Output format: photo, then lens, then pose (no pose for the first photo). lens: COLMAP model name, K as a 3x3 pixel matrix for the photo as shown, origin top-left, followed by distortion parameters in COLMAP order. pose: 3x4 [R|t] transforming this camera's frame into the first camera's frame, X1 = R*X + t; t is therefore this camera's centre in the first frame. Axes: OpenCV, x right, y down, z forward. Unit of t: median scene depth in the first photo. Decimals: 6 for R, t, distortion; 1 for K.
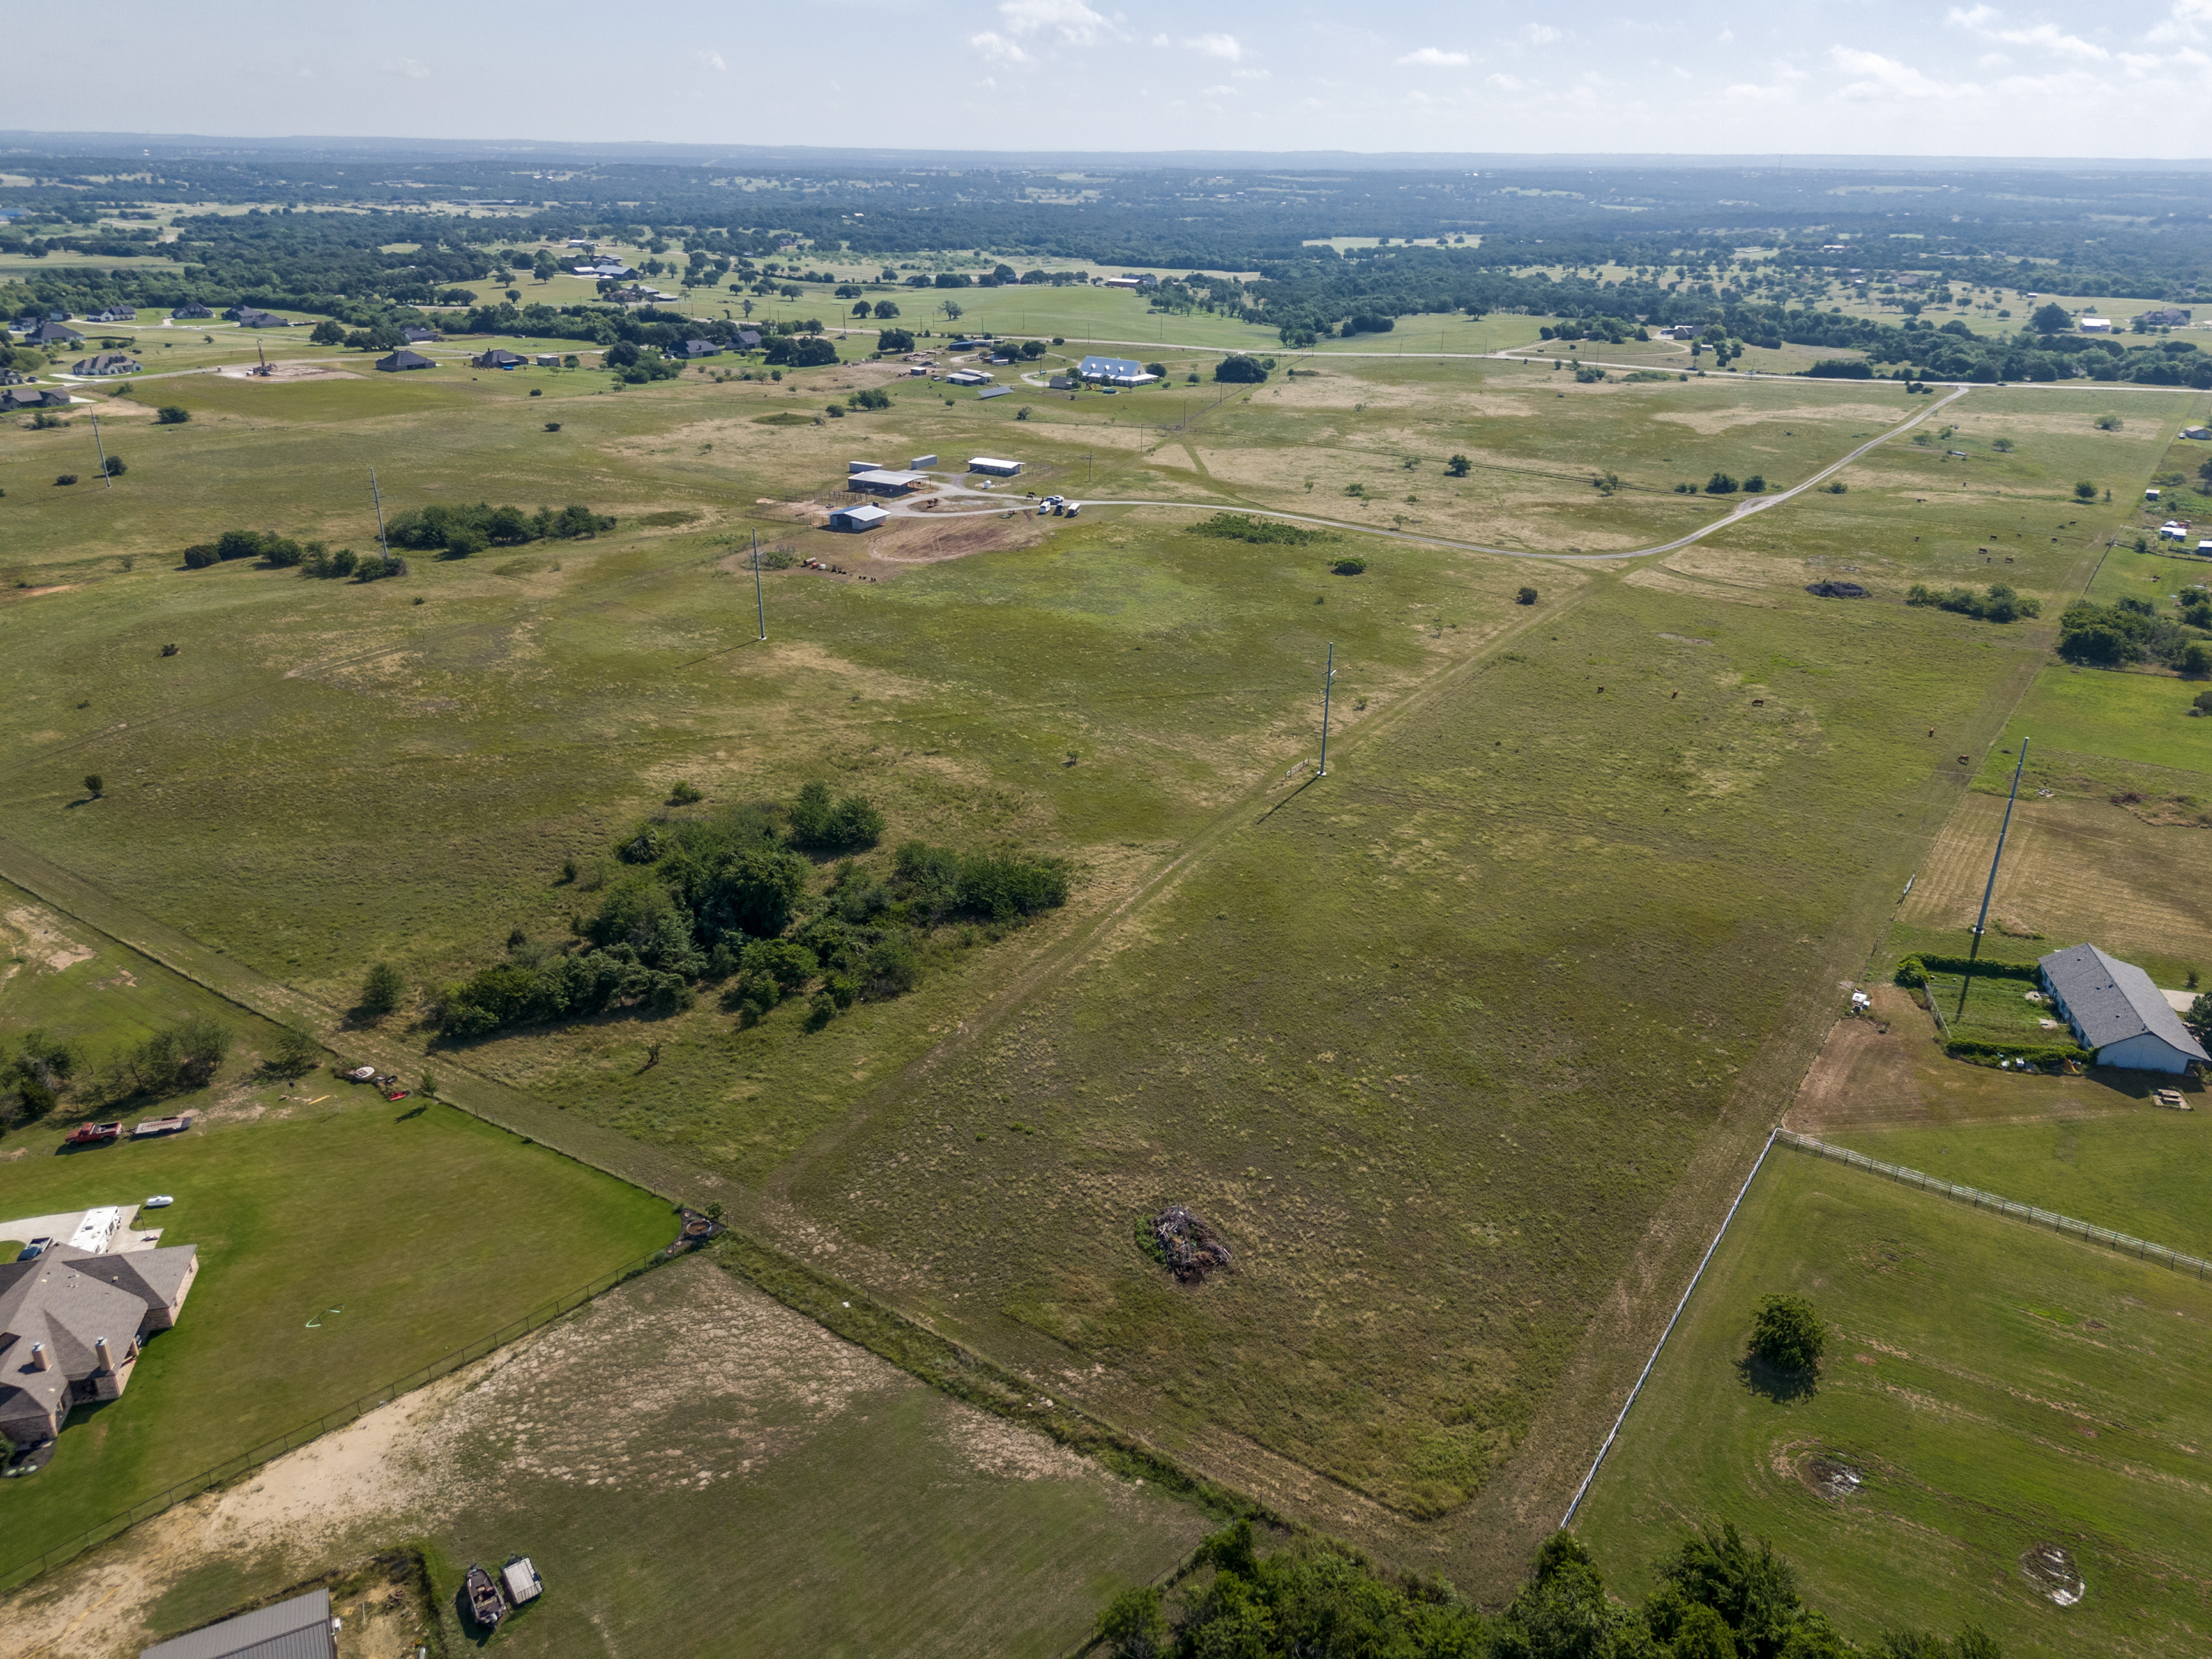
lens RADIAL K [[1628.3, 0, 1106.0], [0, 1628.3, 829.5], [0, 0, 1]] dist [0.066553, -0.060023]
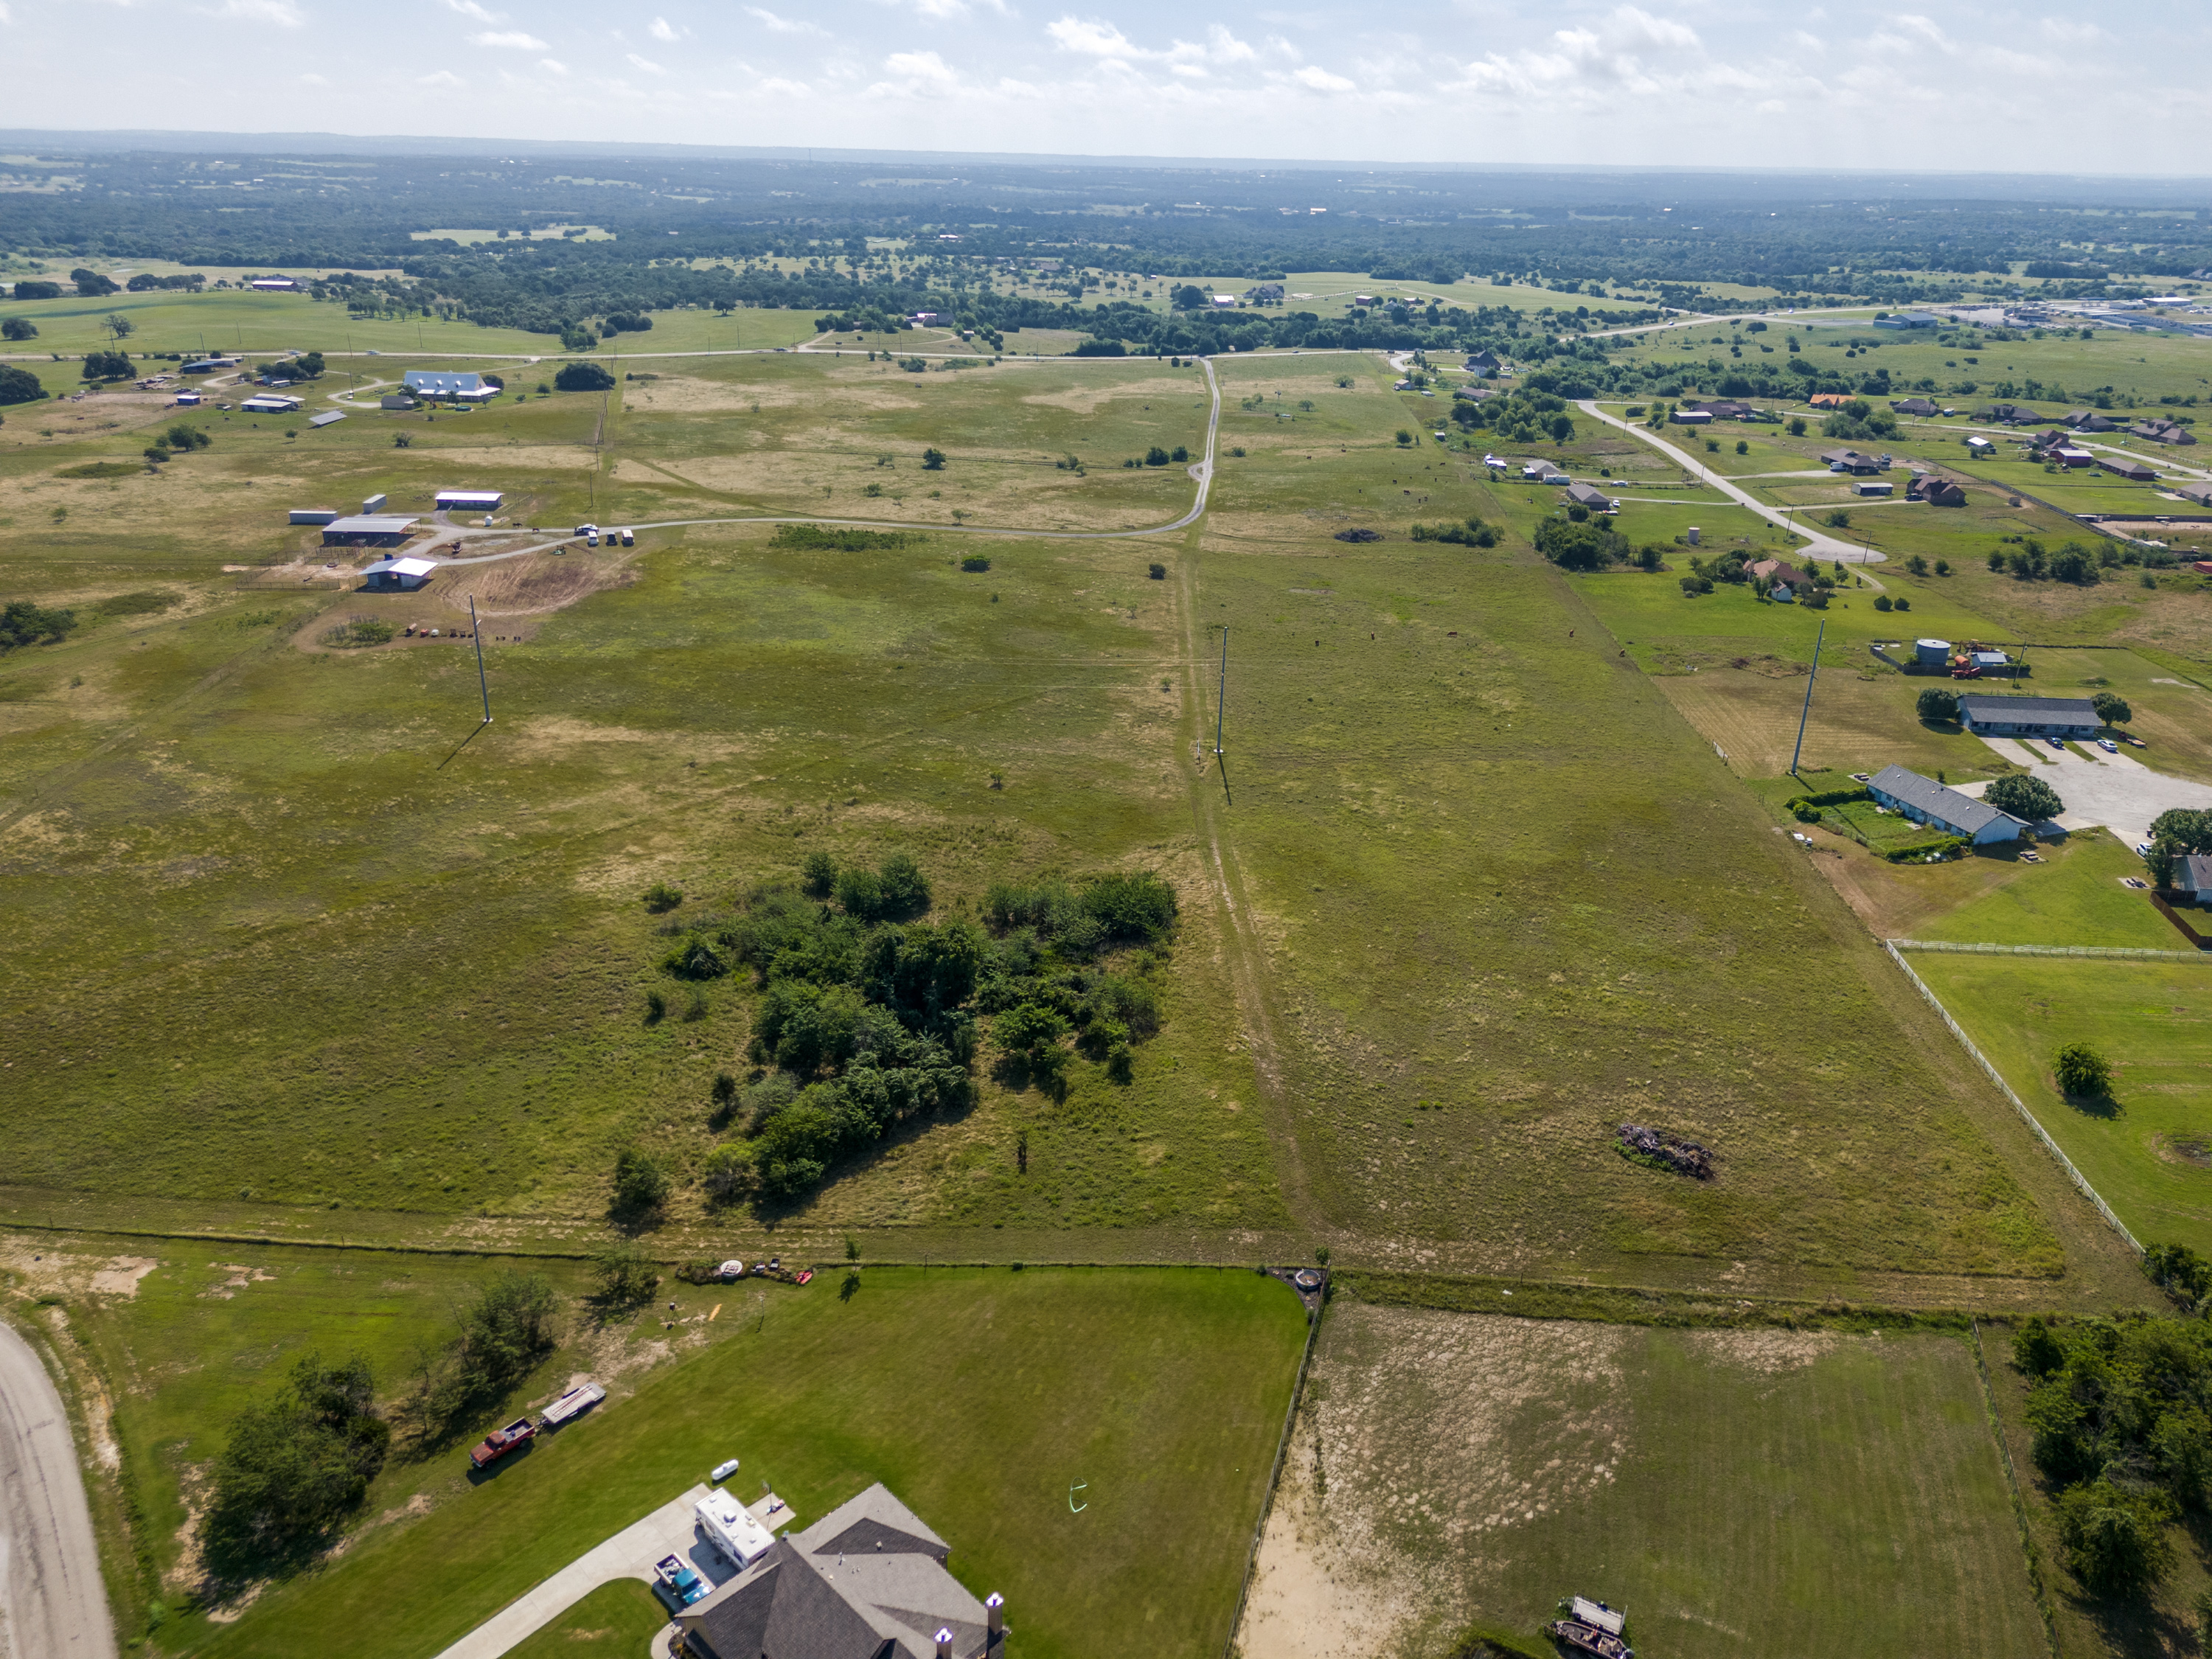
lens RADIAL K [[1628.3, 0, 1106.0], [0, 1628.3, 829.5], [0, 0, 1]] dist [0.066553, -0.060023]
pose [[0.852654, -0.196398, 0.484157, -0.416542], [0.193378, 0.979481, 0.056766, -0.053866], [-0.485372, 0.045223, 0.873138, 0.101719]]
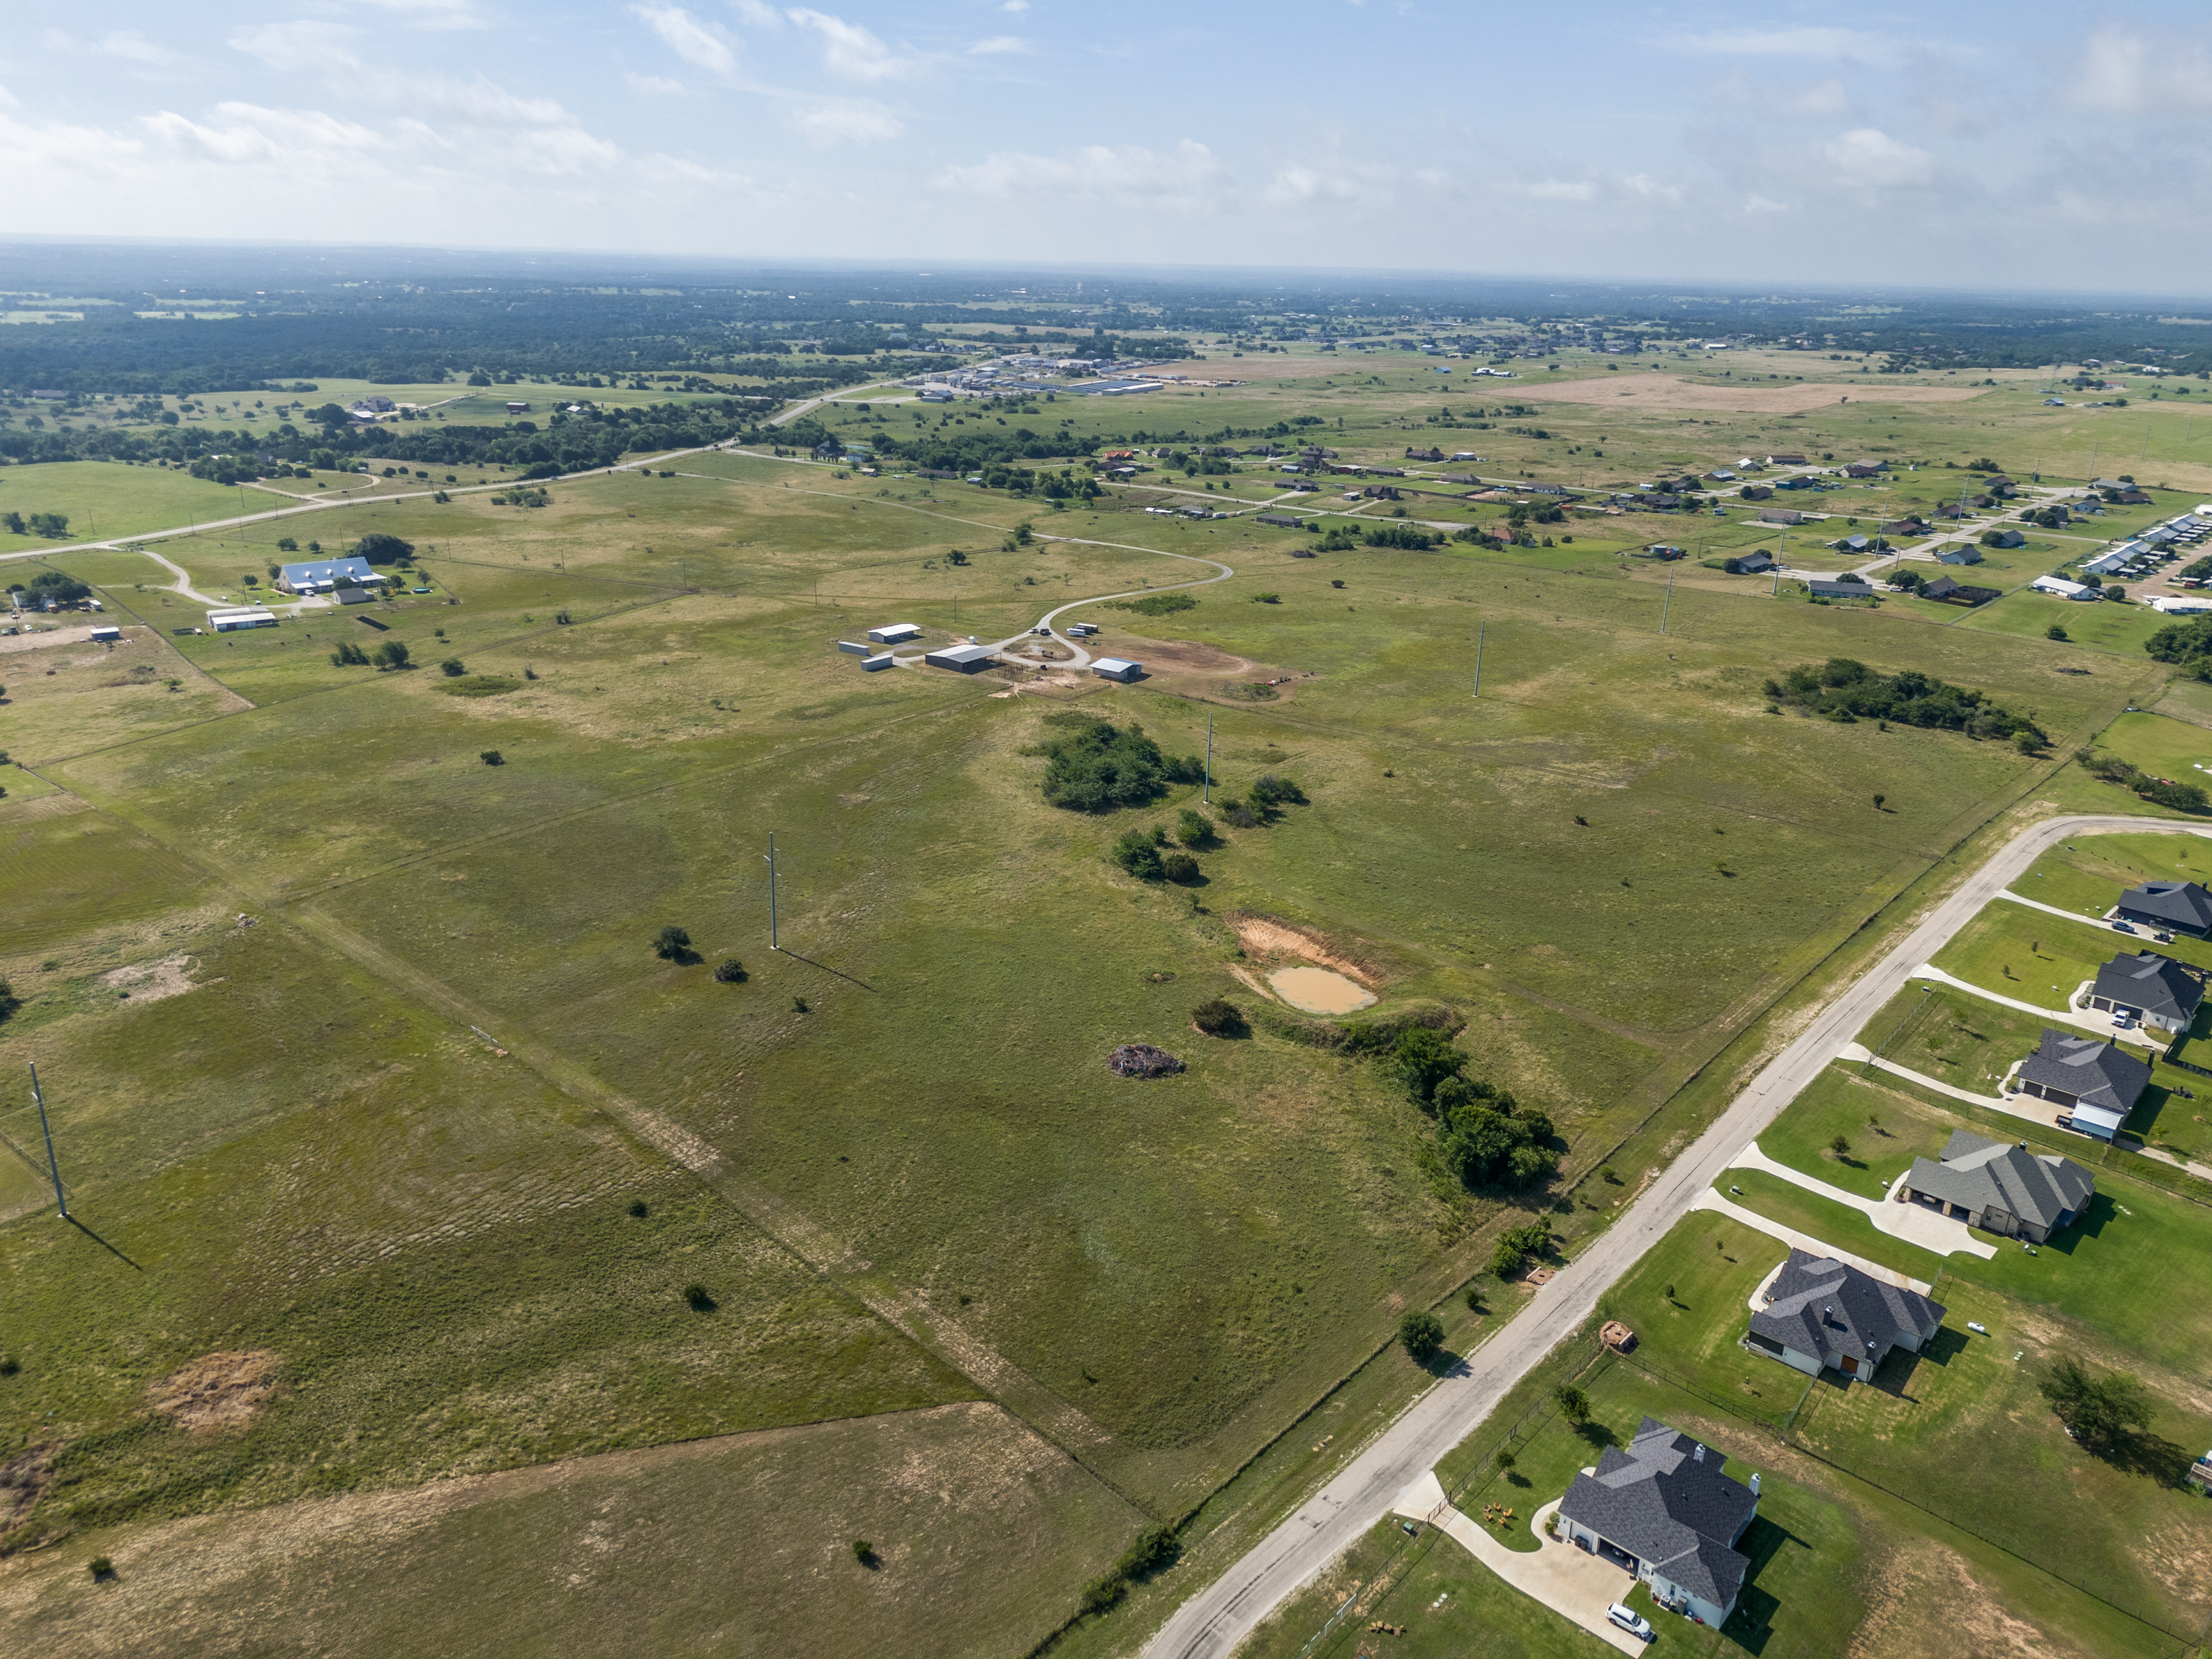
lens RADIAL K [[1628.3, 0, 1106.0], [0, 1628.3, 829.5], [0, 0, 1]] dist [0.066553, -0.060023]
pose [[0.124027, -0.333751, 0.934466, -1.882816], [0.364767, 0.891134, 0.269861, -0.598698], [-0.922802, 0.307392, 0.232266, 1.149845]]
